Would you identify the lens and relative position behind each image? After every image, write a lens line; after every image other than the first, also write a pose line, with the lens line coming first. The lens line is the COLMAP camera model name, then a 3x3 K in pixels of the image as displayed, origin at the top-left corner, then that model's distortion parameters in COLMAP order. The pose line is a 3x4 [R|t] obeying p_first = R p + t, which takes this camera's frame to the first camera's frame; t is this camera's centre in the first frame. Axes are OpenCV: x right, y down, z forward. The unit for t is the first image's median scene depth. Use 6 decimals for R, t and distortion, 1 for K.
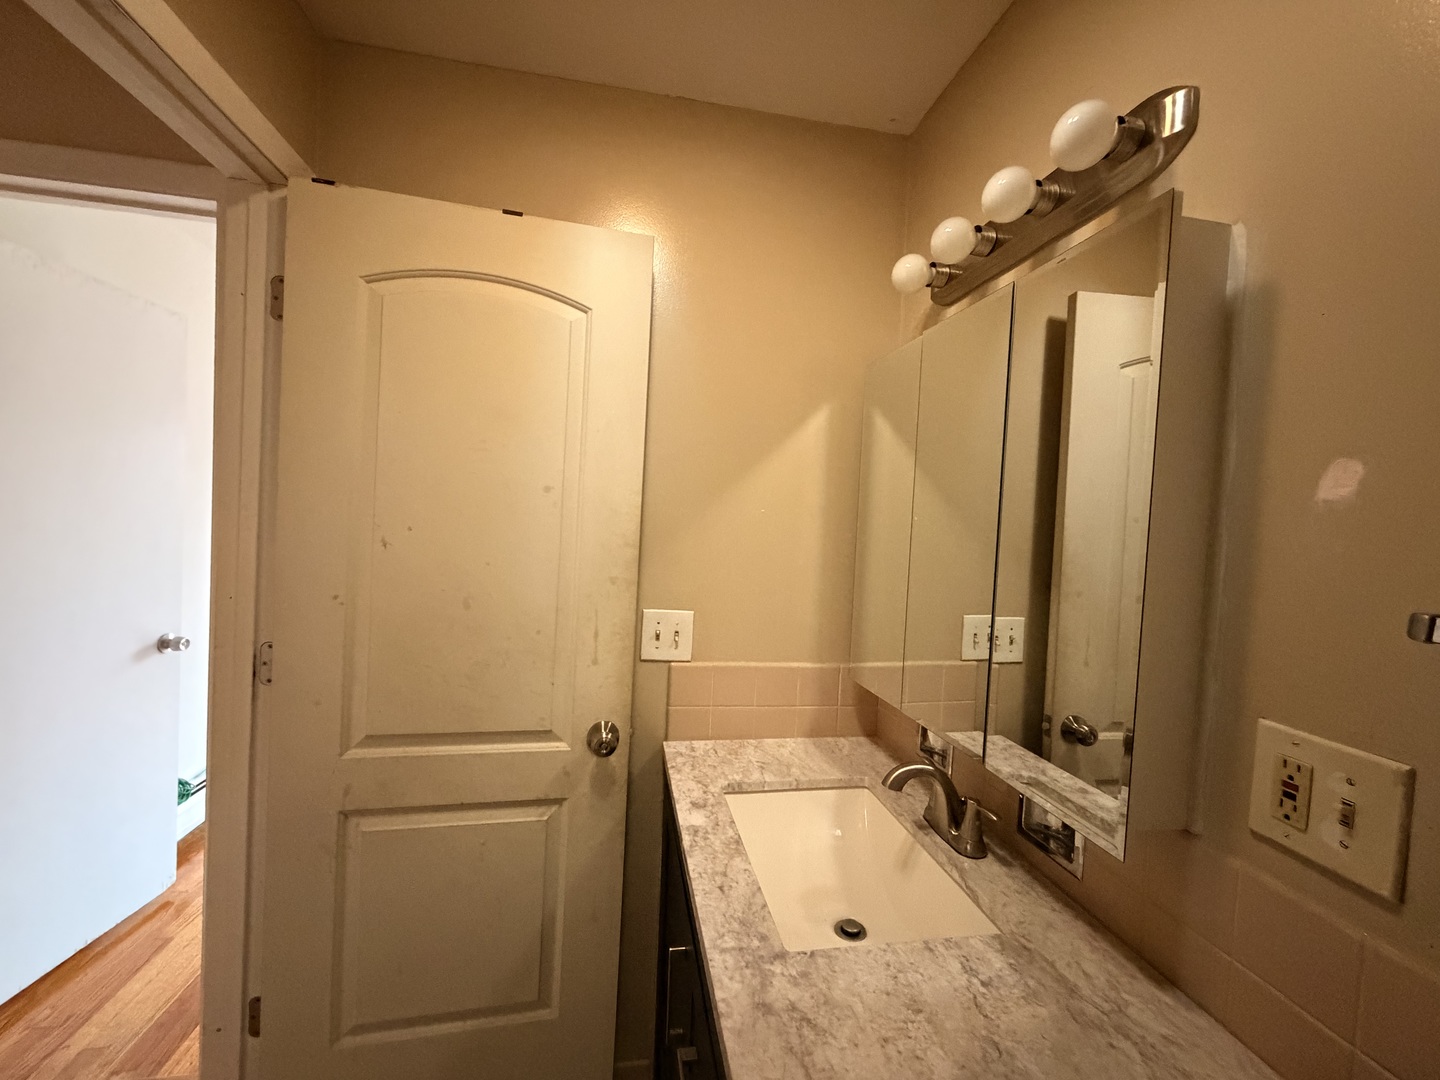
lens RADIAL K [[575.2, 0, 718.4], [0, 575.2, 542.8], [0, 0, 1]] dist [0.000630, 0.000117]
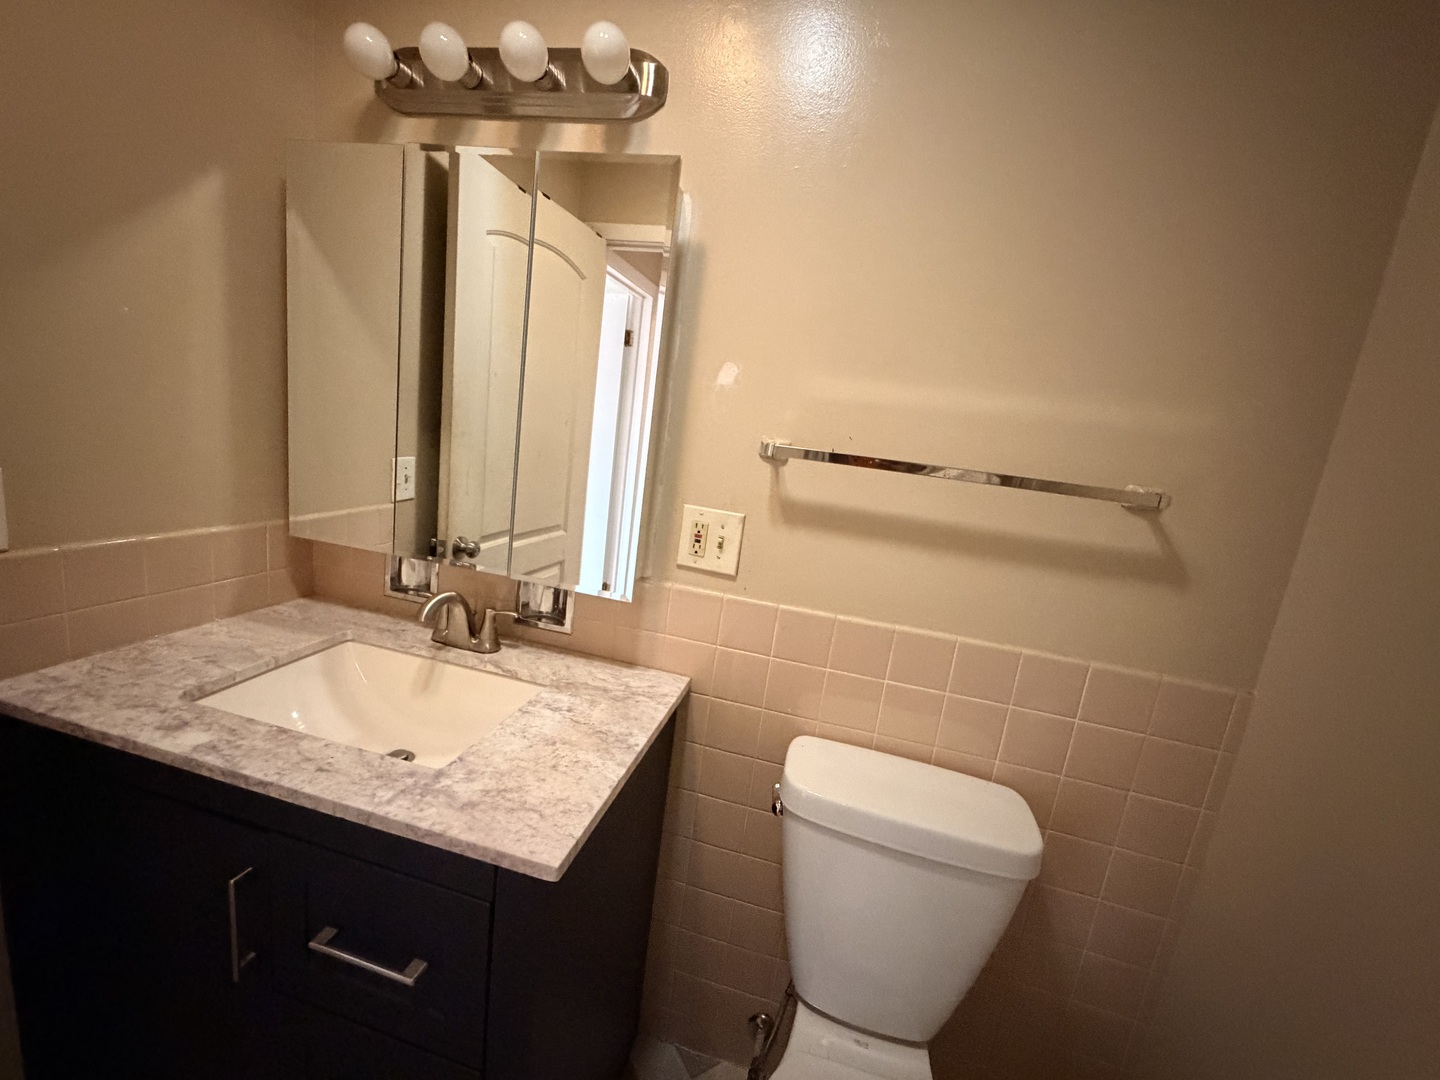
lens RADIAL K [[575.2, 0, 720.3], [0, 575.2, 538.4], [0, 0, 1]] dist [0.000630, 0.000117]
pose [[0.391969, -0.166503, 0.904786, -0.567316], [-0.078439, 0.973856, 0.213195, 0.011771], [-0.916629, -0.154537, 0.368660, 0.177140]]
